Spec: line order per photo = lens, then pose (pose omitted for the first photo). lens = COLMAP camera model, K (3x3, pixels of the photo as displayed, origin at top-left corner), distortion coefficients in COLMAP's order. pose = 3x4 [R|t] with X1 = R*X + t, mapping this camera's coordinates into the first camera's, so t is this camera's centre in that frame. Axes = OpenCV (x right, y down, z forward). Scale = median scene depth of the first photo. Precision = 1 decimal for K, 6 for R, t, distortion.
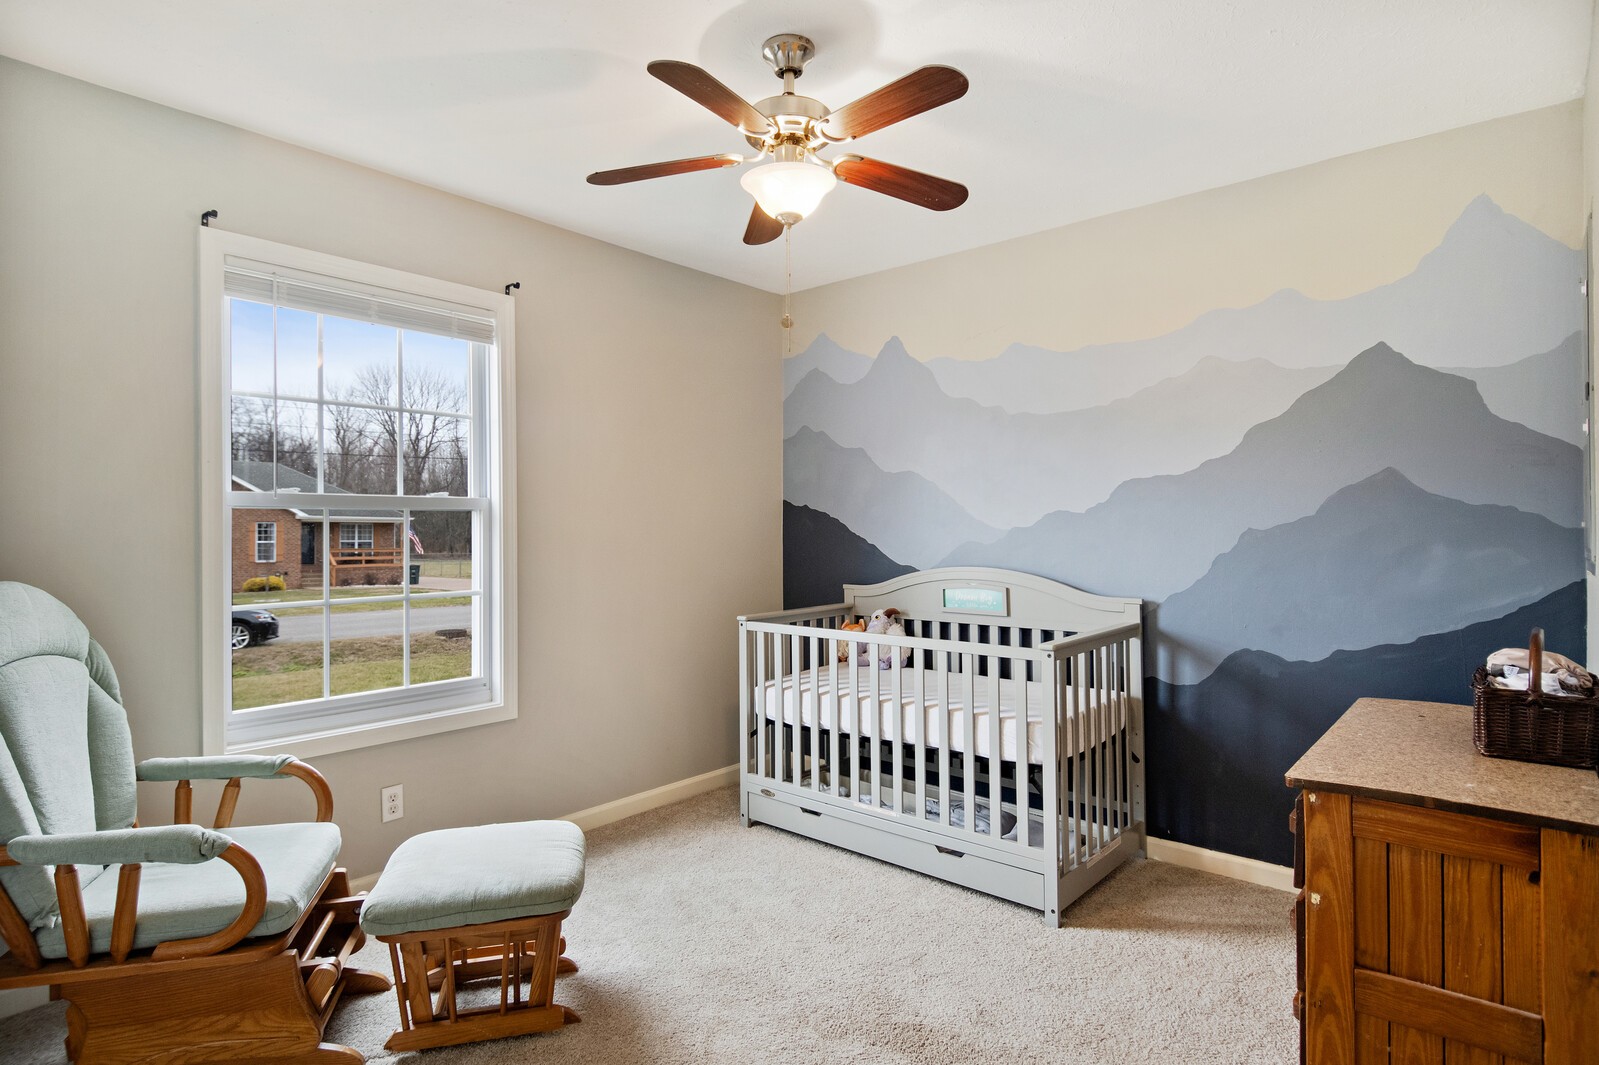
lens RADIAL K [[839.8, 0, 801.8], [0, 839.8, 545.8], [0, 0, 1]] dist [0.045814, -0.048247]
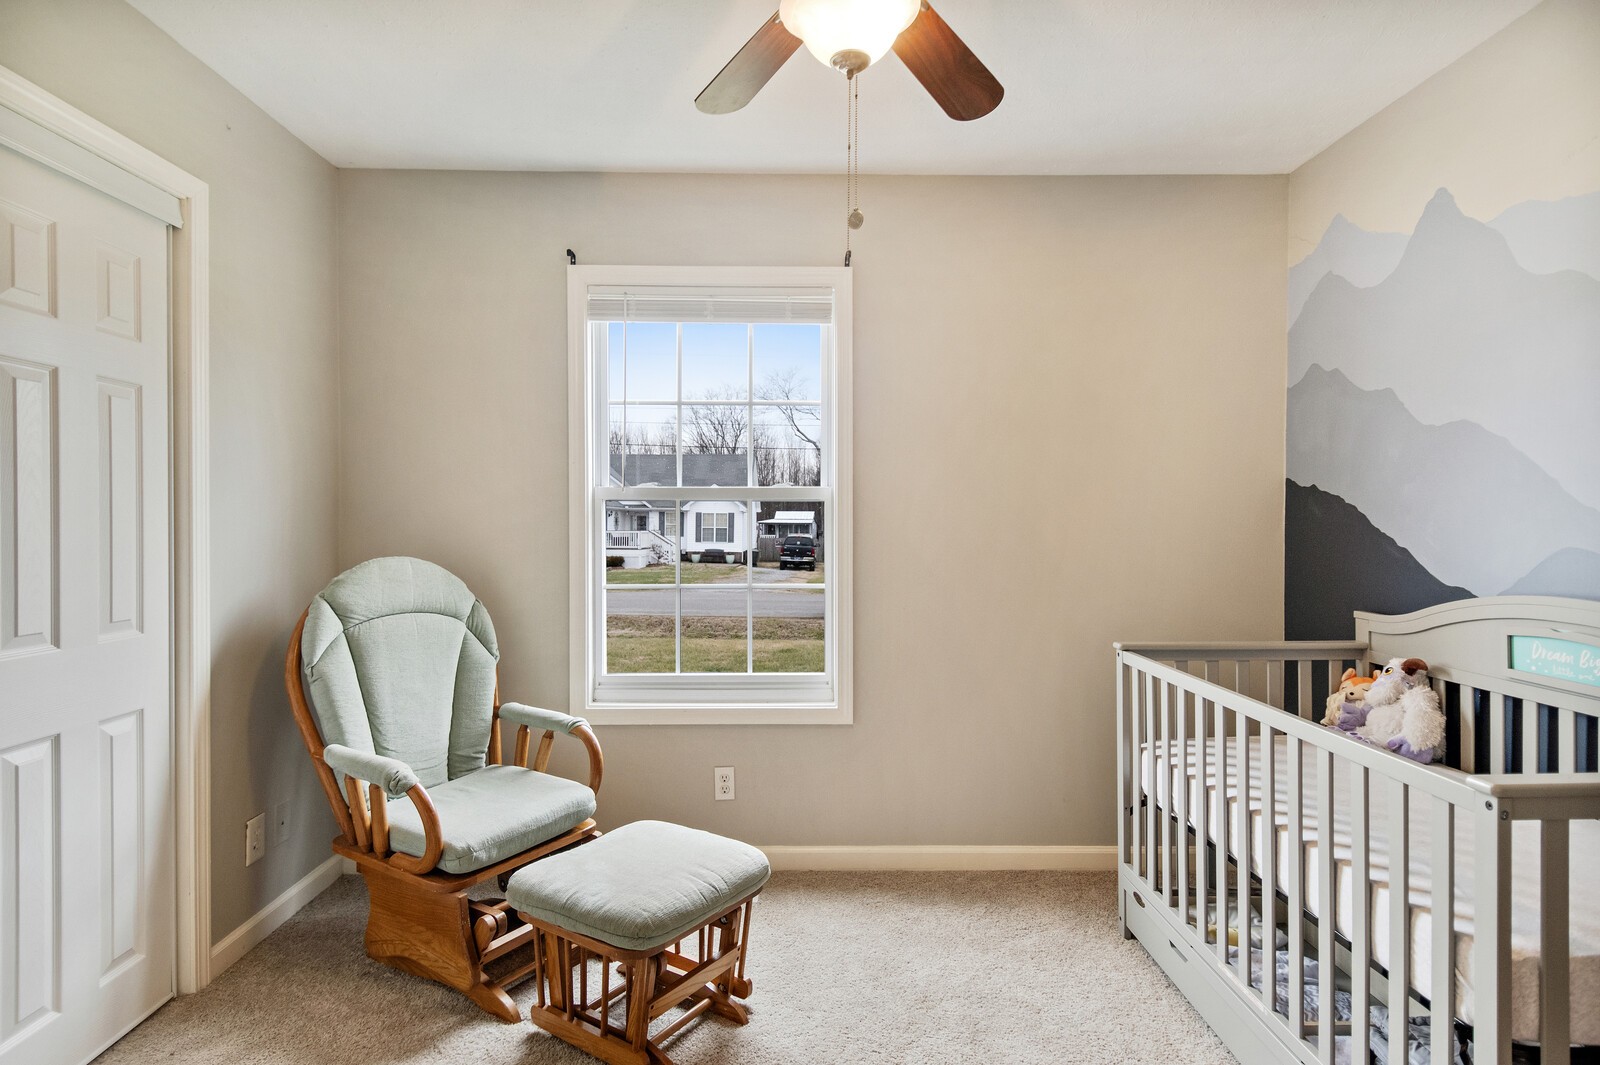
lens RADIAL K [[840.4, 0, 802.3], [0, 840.4, 545.8], [0, 0, 1]] dist [0.045814, -0.048247]
pose [[0.663921, 0.026210, -0.747343, 0.291567], [-0.019063, 0.999654, 0.018124, -0.006964], [0.747559, 0.002214, 0.664191, 0.323923]]
